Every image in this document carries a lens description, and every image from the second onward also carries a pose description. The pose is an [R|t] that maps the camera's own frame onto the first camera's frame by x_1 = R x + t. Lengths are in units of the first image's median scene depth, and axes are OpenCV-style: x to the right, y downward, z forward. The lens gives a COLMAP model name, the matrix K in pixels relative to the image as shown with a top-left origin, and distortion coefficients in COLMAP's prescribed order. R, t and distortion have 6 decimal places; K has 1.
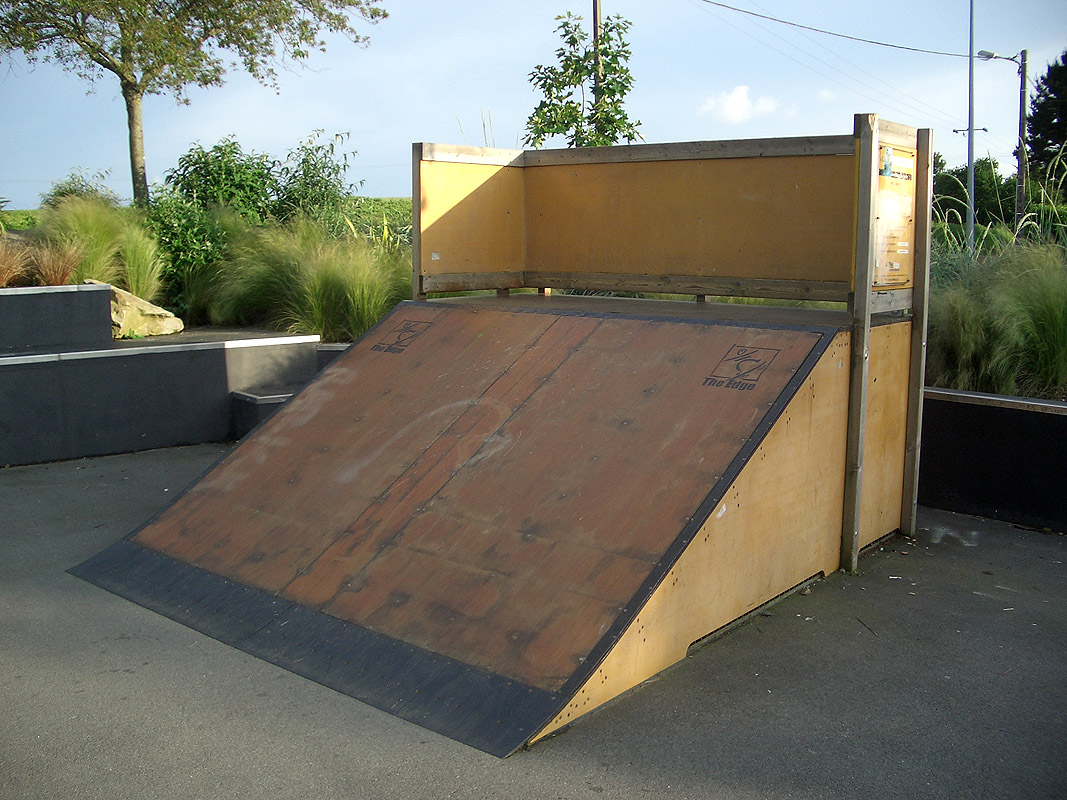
lens RADIAL K [[1094.9, 0, 533.5], [0, 1094.9, 400.0], [0, 0, 1]] dist [-0.122117, 0.006434]
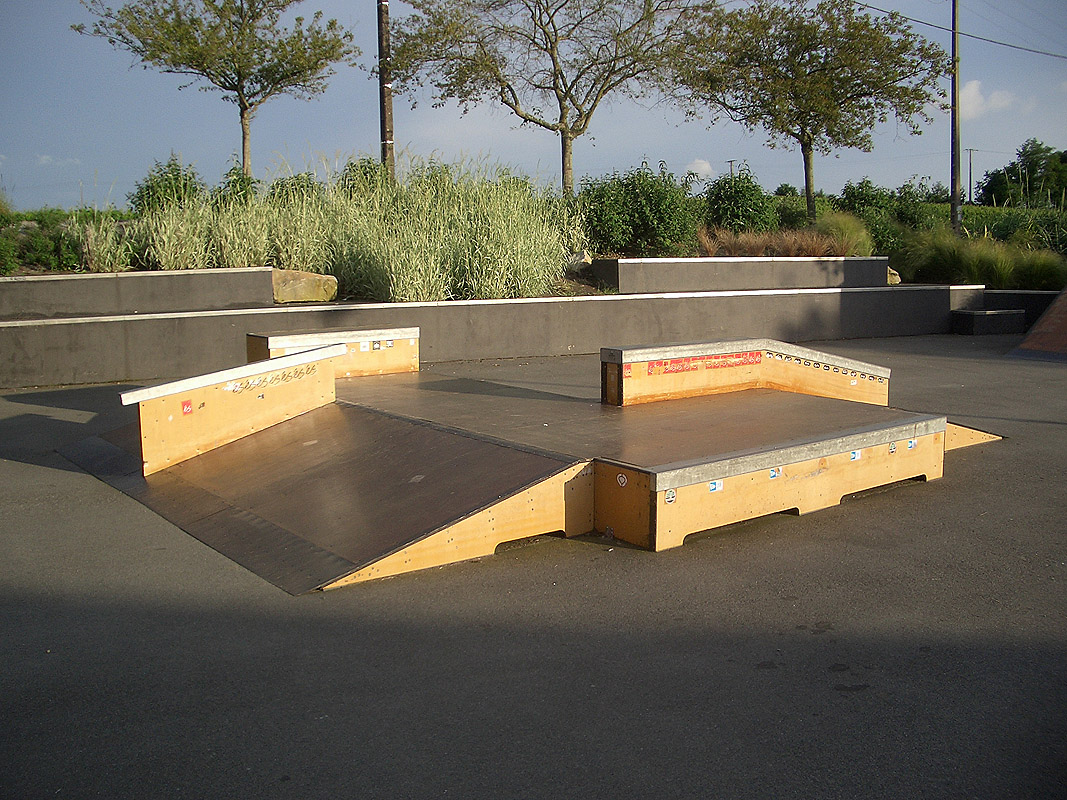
lens RADIAL K [[1094.9, 0, 533.5], [0, 1094.9, 400.0], [0, 0, 1]] dist [-0.122117, 0.006434]
pose [[0.978362, 0.029864, -0.204735, -0.610267], [-0.028993, 0.999553, 0.007255, 0.167594], [0.204861, -0.001162, 0.978790, -1.152026]]
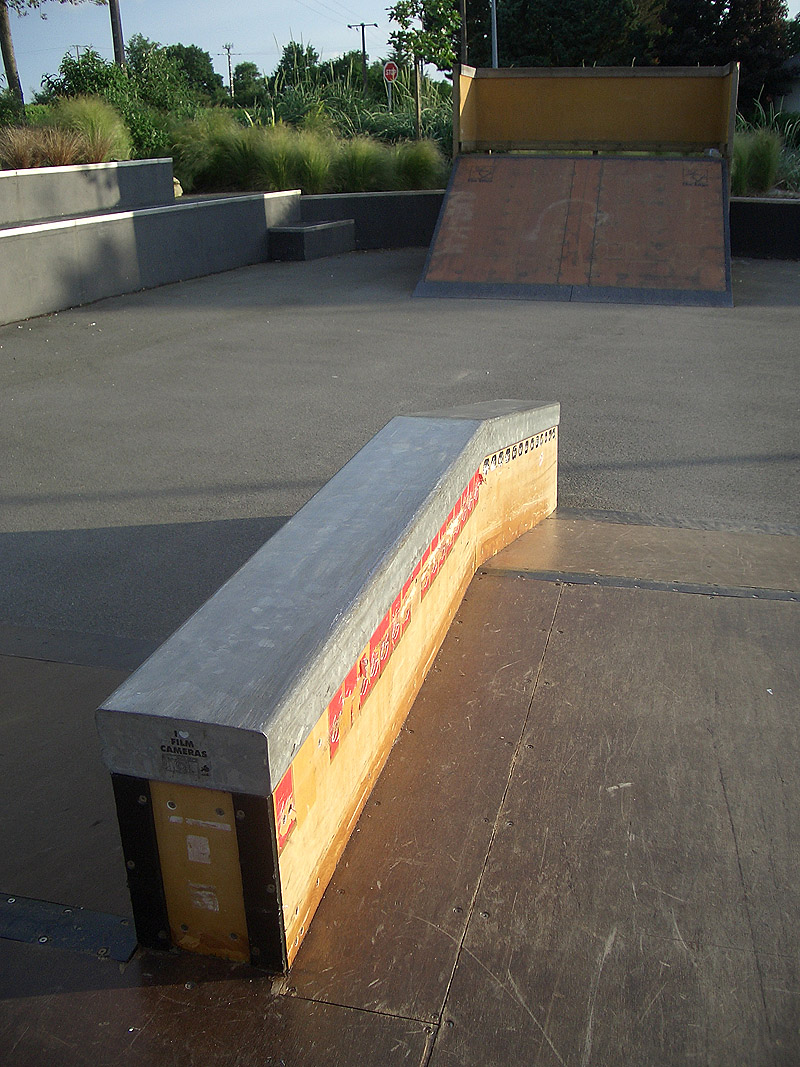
lens RADIAL K [[1098.3, 0, 400.0], [0, 1098.3, 533.5], [0, 0, 1]] dist [-0.252397, 0.259953]
pose [[0.895196, -0.171427, 0.411384, -0.757803], [0.081122, 0.970320, 0.227814, 0.074680], [-0.438228, -0.170566, 0.882533, -0.433164]]
